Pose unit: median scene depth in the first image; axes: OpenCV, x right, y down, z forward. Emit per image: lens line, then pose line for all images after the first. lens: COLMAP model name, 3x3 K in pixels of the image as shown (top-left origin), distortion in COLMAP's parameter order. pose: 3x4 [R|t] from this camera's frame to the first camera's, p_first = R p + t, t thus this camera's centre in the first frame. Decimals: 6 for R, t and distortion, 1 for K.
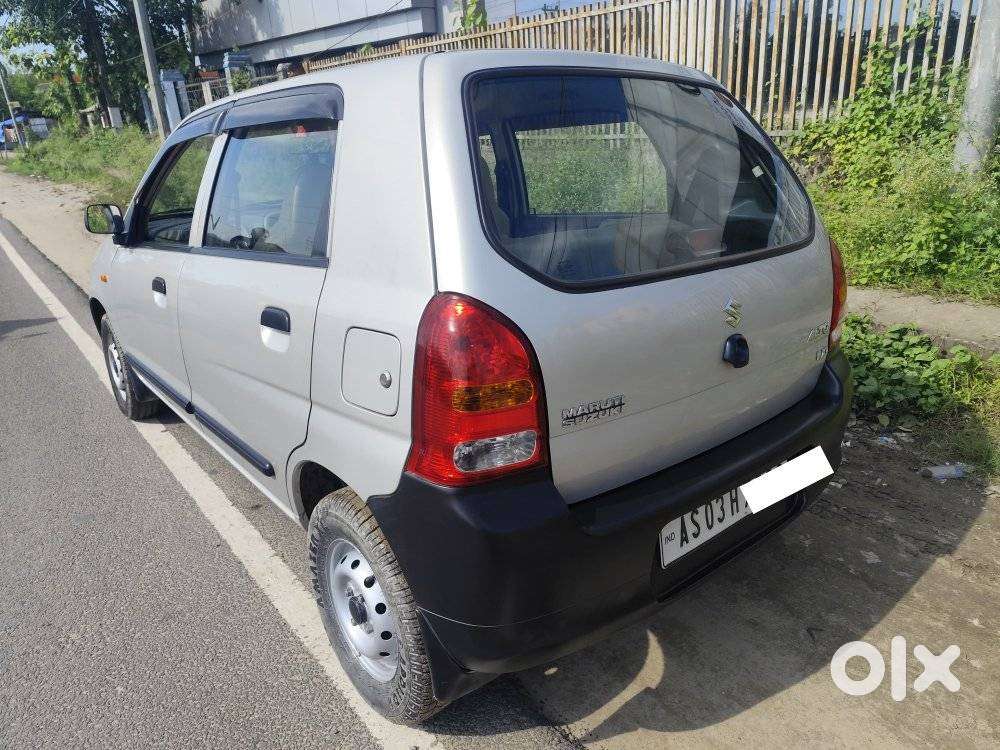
lens RADIAL K [[700.4, 0, 499.6], [0, 700.4, 373.0], [0, 0, 1]] dist [0.002457, -0.005942]
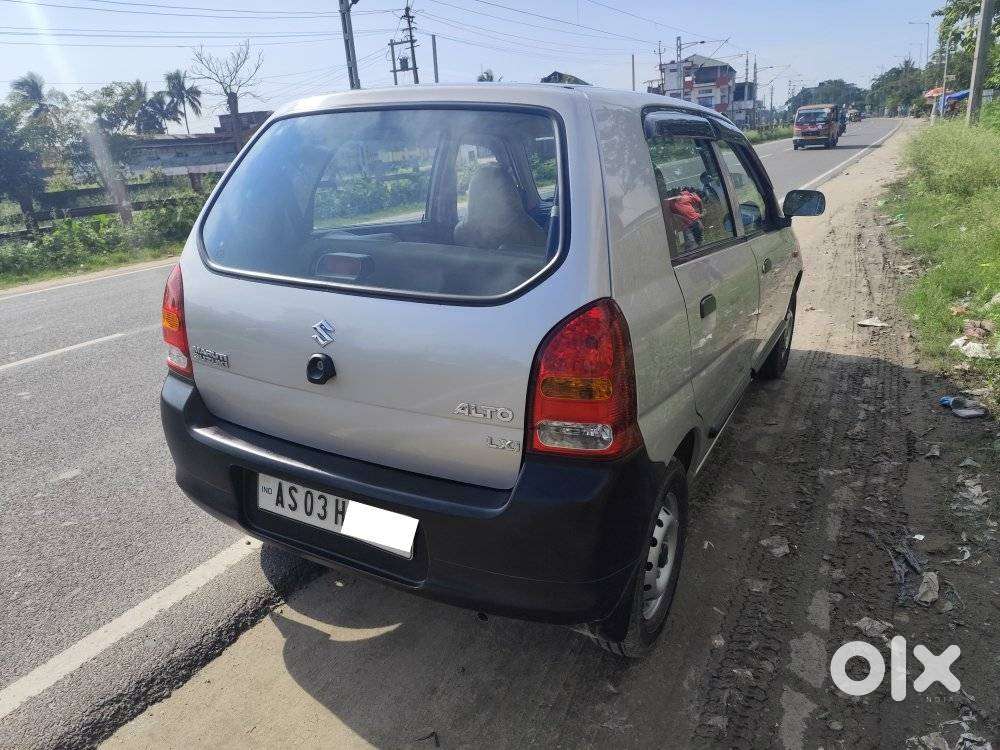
lens RADIAL K [[696.3, 0, 496.7], [0, 696.3, 360.4], [0, 0, 1]] dist [0.003401, 0.001284]
pose [[0.356191, 0.301495, -0.884437, 1.272603], [-0.278626, 0.937727, 0.207449, -0.315598], [0.891906, 0.172535, 0.418014, 0.727983]]
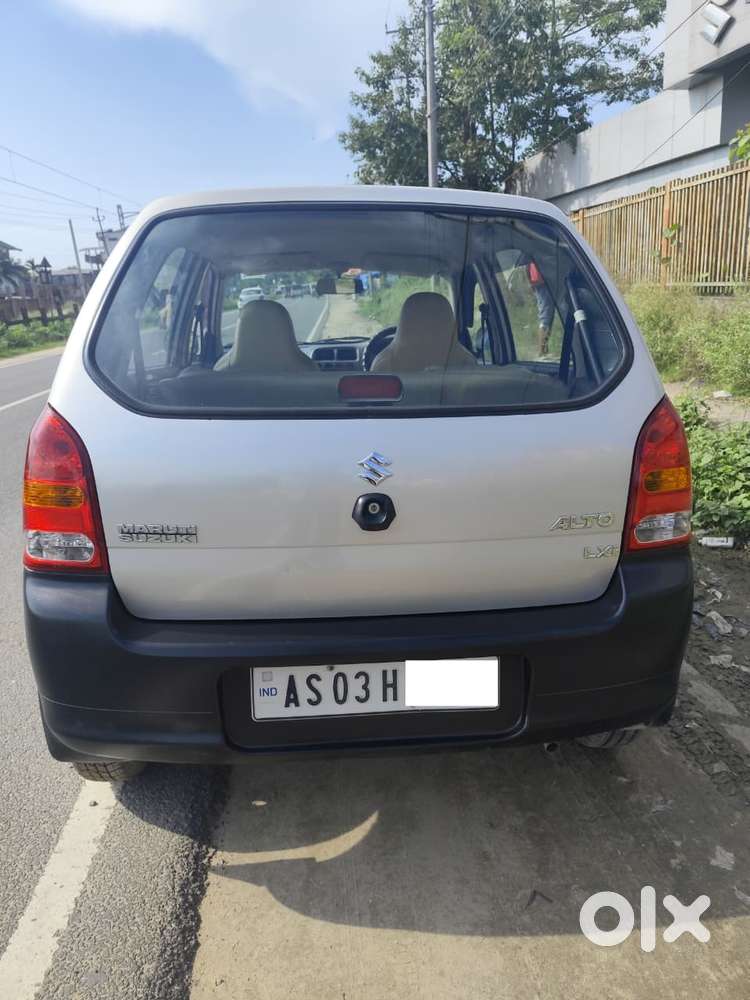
lens RADIAL K [[700.4, 0, 377.2], [0, 700.4, 500.9], [0, 0, 1]] dist [0.002457, -0.005942]
pose [[0.817490, 0.171813, -0.549719, 0.757860], [-0.186533, 0.982005, 0.029528, -0.066443], [0.544900, 0.078402, 0.834827, 0.242643]]
